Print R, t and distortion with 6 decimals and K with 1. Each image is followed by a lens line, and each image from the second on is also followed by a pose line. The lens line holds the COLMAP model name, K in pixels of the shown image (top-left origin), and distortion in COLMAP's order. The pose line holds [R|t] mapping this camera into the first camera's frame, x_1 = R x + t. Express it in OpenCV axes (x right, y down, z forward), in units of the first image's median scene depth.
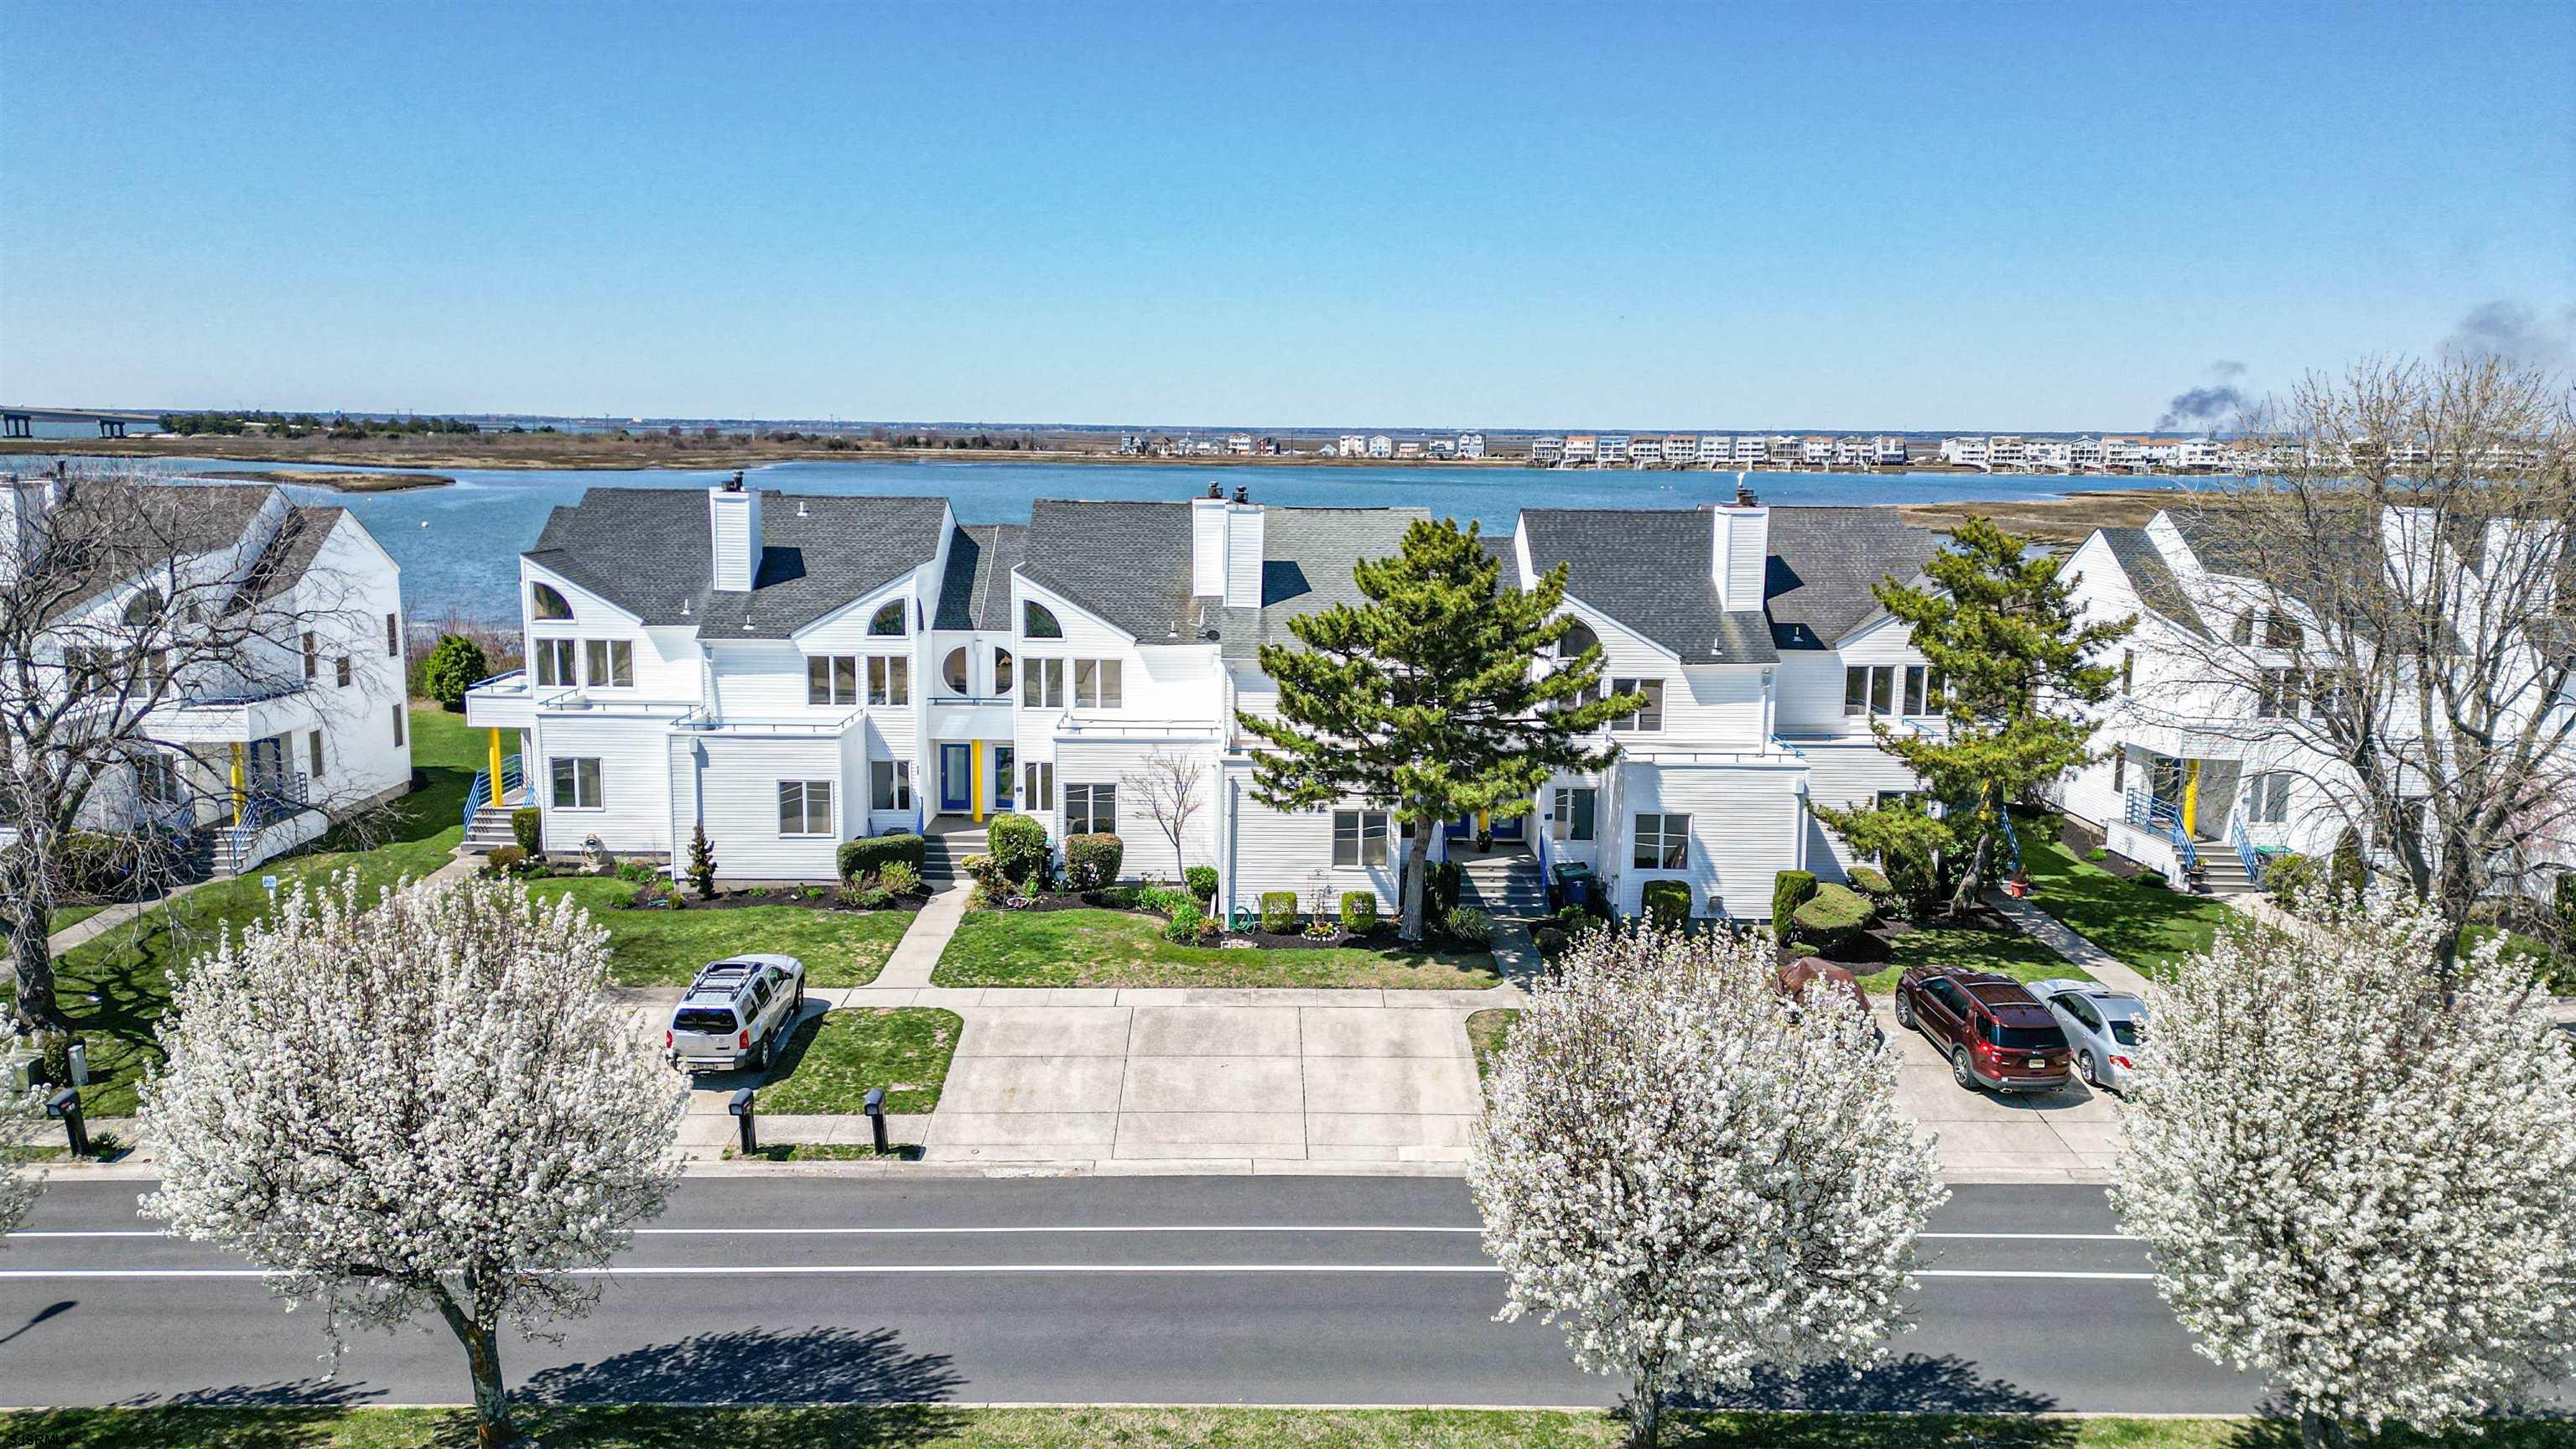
lens RADIAL K [[1798.9, 0, 1271.7], [0, 1798.9, 729.1], [0, 0, 1]] dist [0.074008, -0.065136]
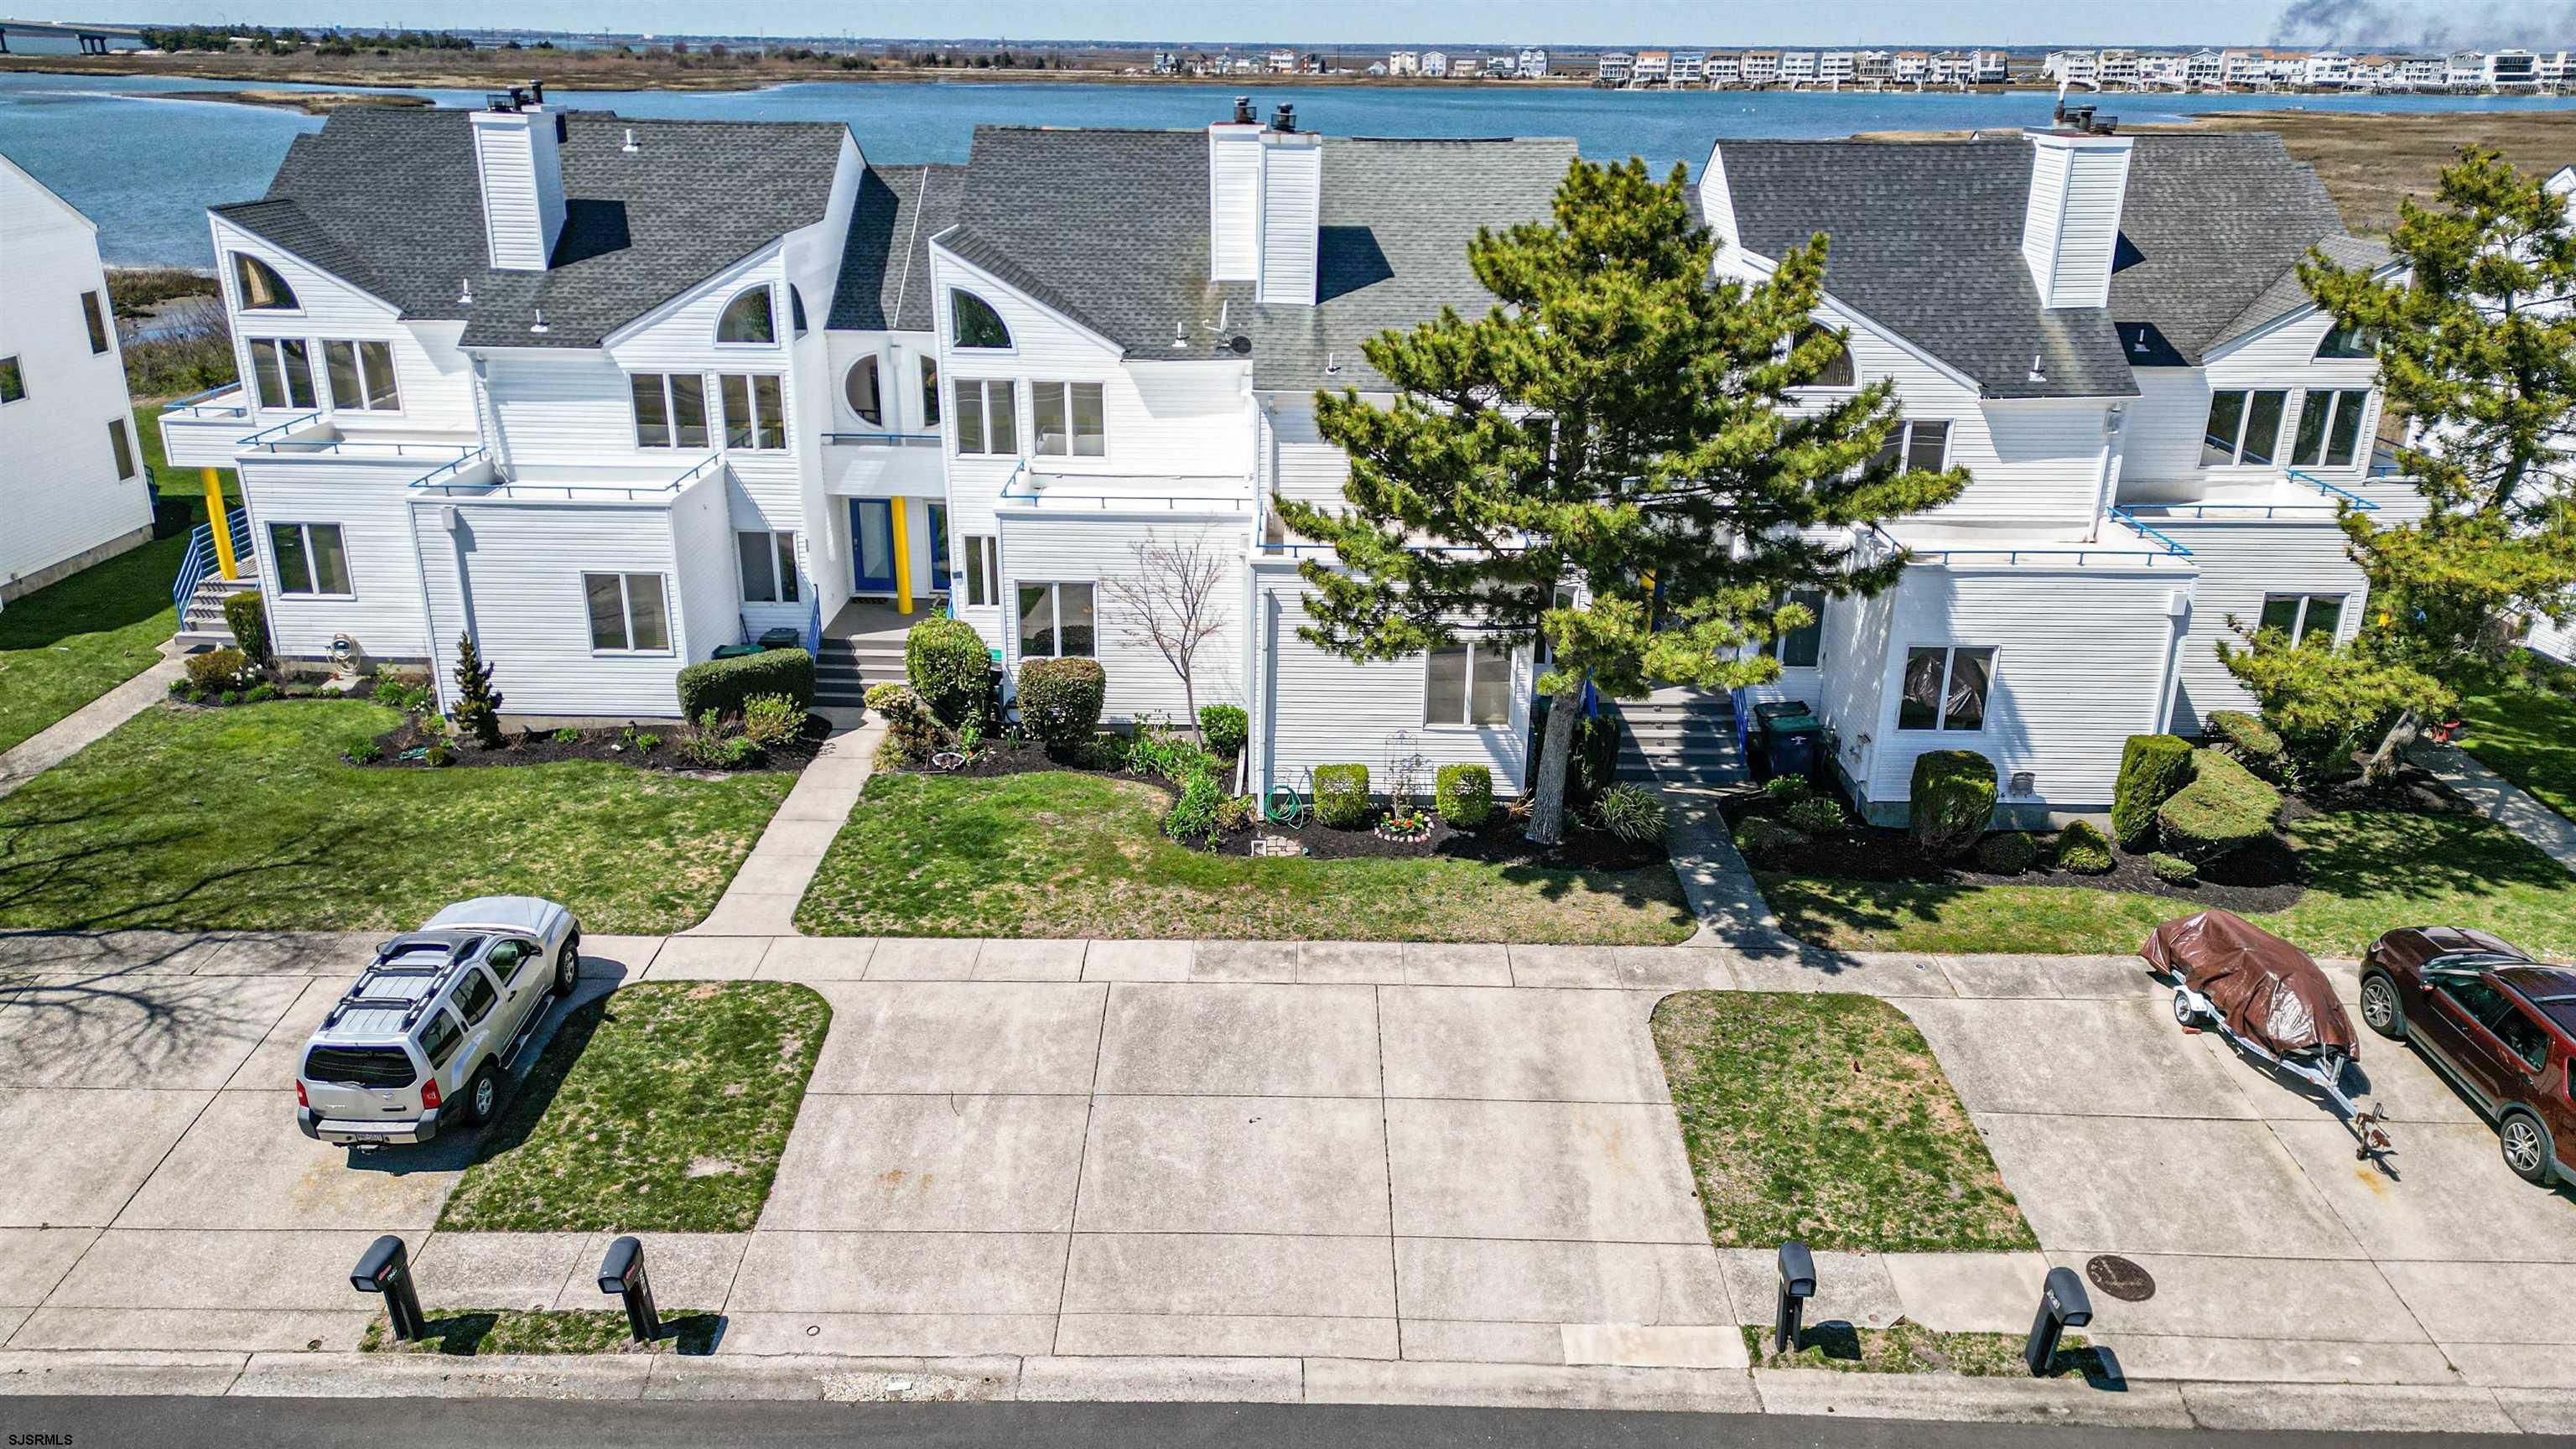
lens RADIAL K [[1798.9, 0, 1271.7], [0, 1798.9, 729.1], [0, 0, 1]] dist [0.074008, -0.065136]
pose [[0.999745, 0.006738, -0.021535, -0.006704], [-0.002447, 0.981126, 0.193354, -0.044179], [0.022431, -0.193252, 0.980893, 0.344771]]
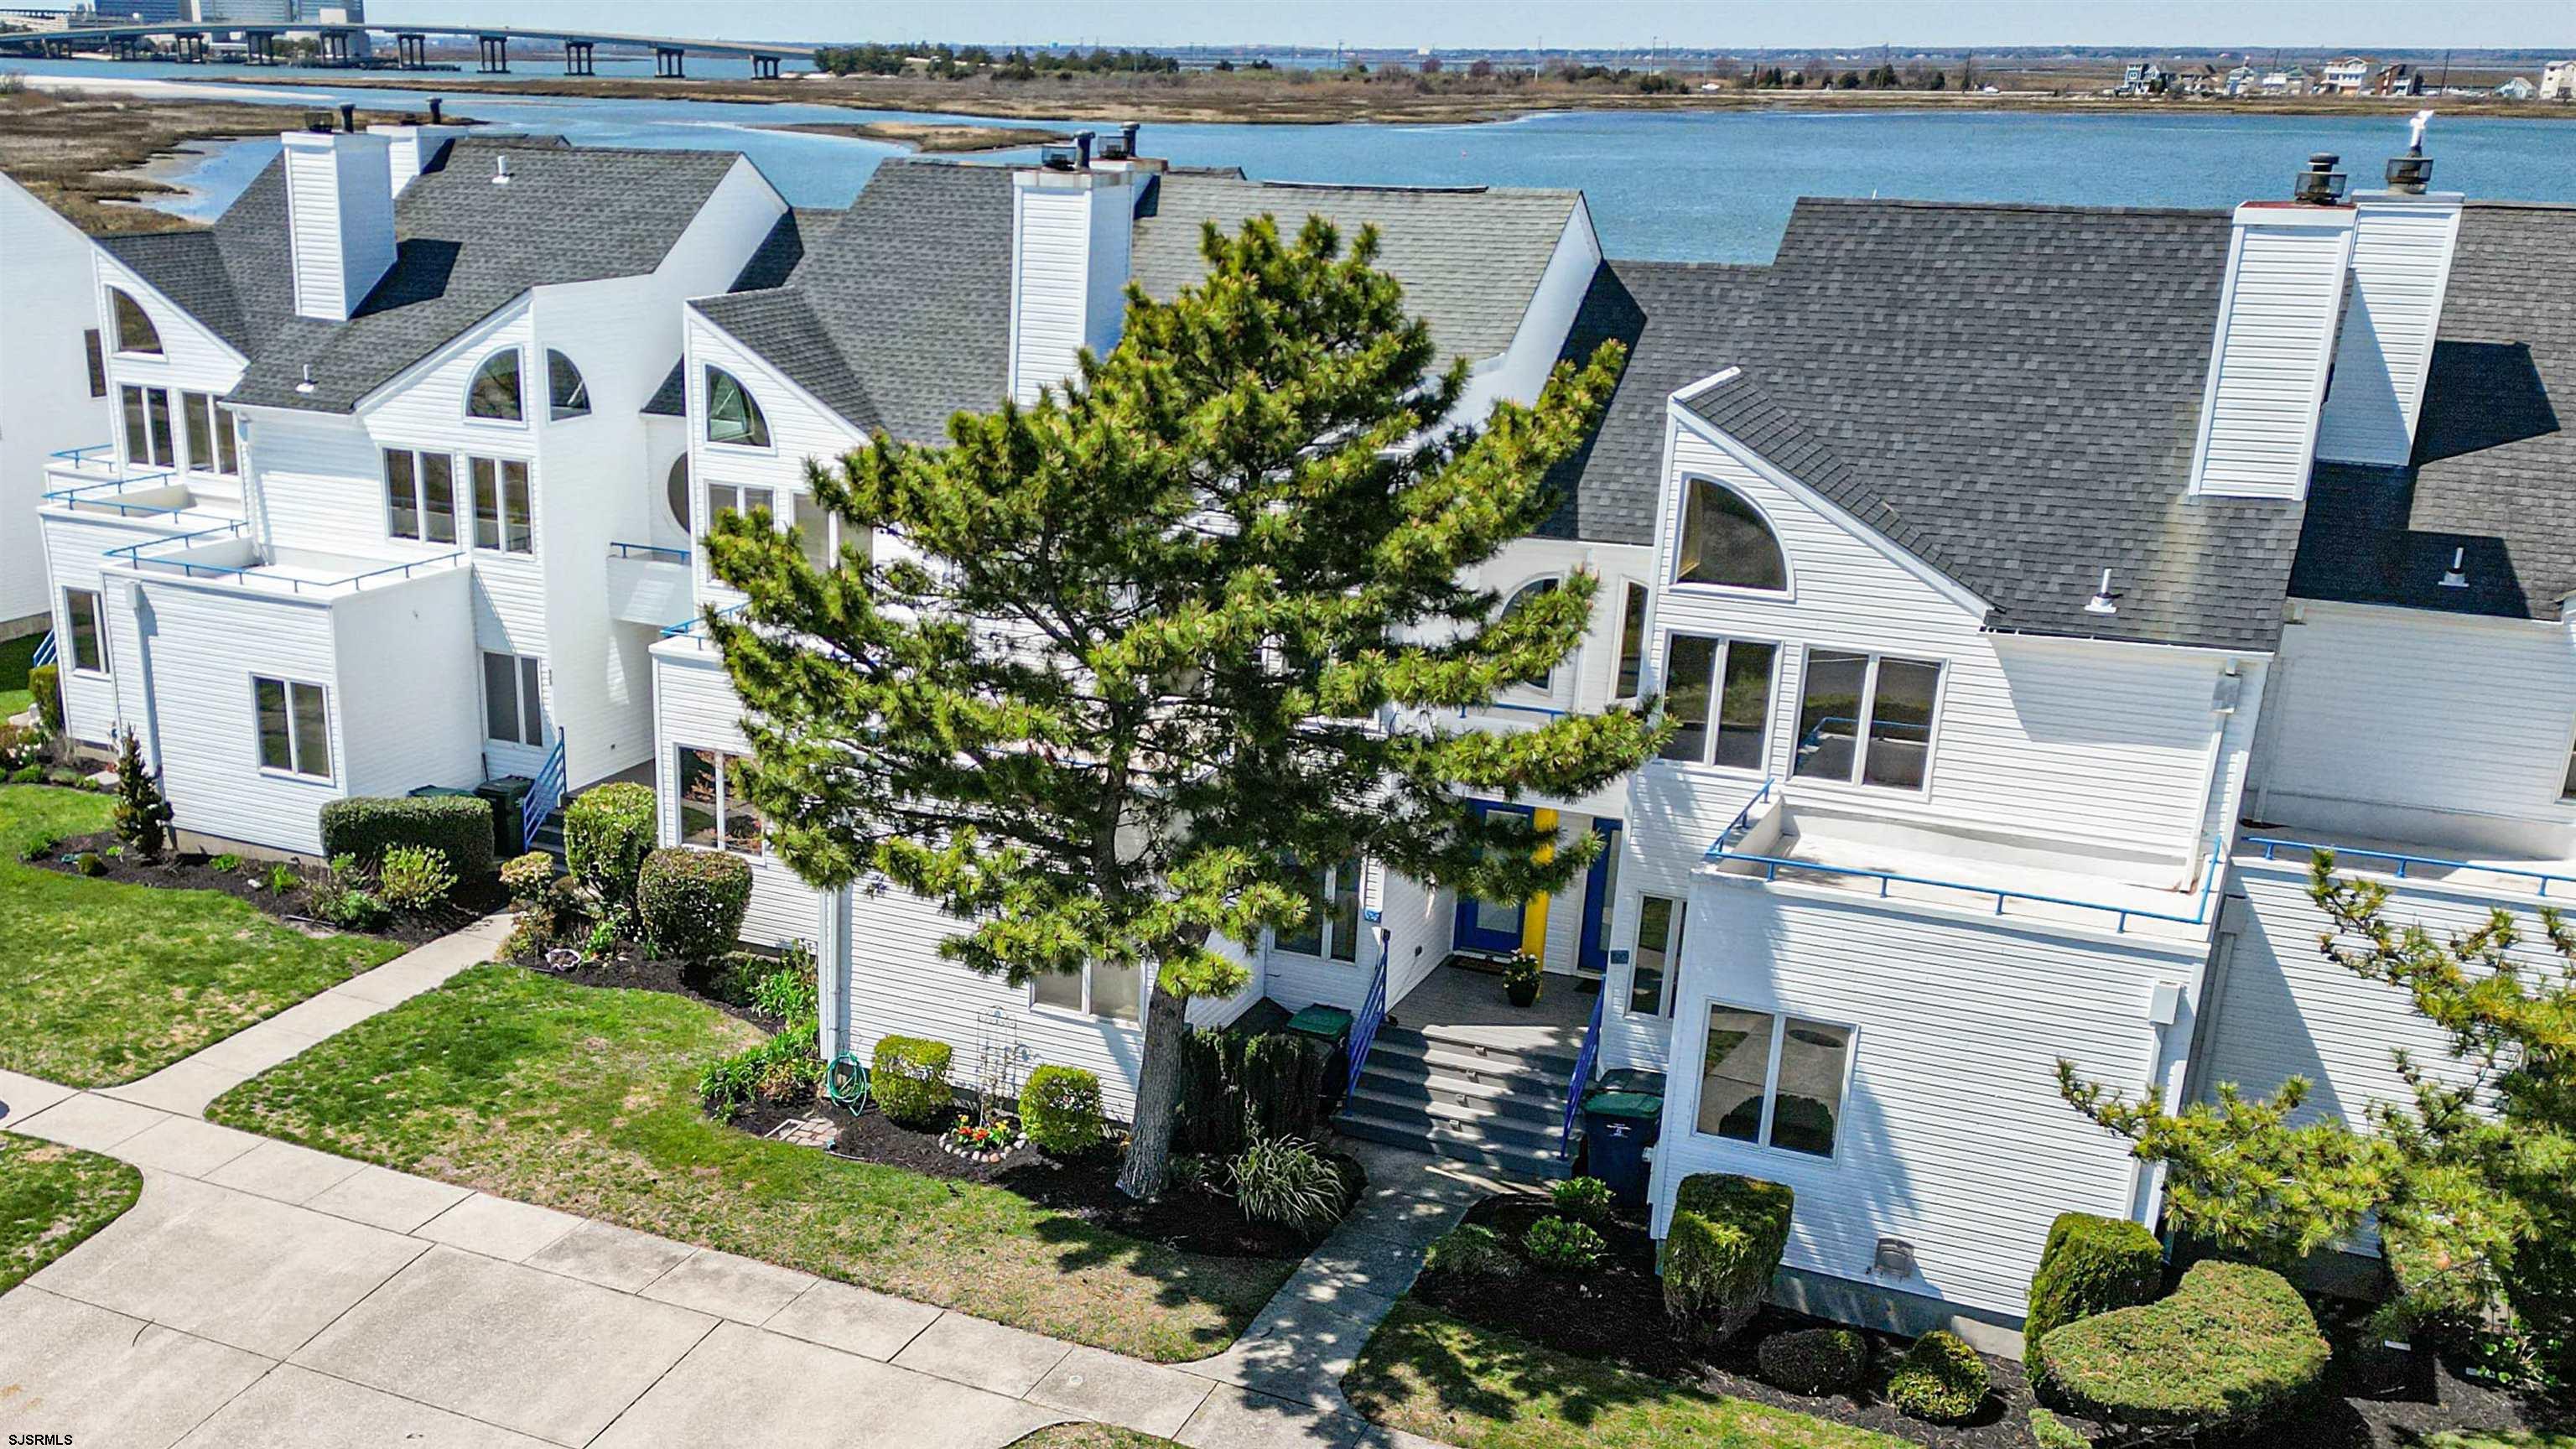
lens RADIAL K [[2509.7, 0, 957.5], [0, 2509.7, 1001.7], [0, 0, 1]] dist [0.087525, -0.071529]
pose [[0.876569, 0.168707, -0.450738, 0.289503], [-0.080936, 0.974883, 0.207490, -0.052625], [0.474422, -0.145399, 0.868207, 0.409531]]
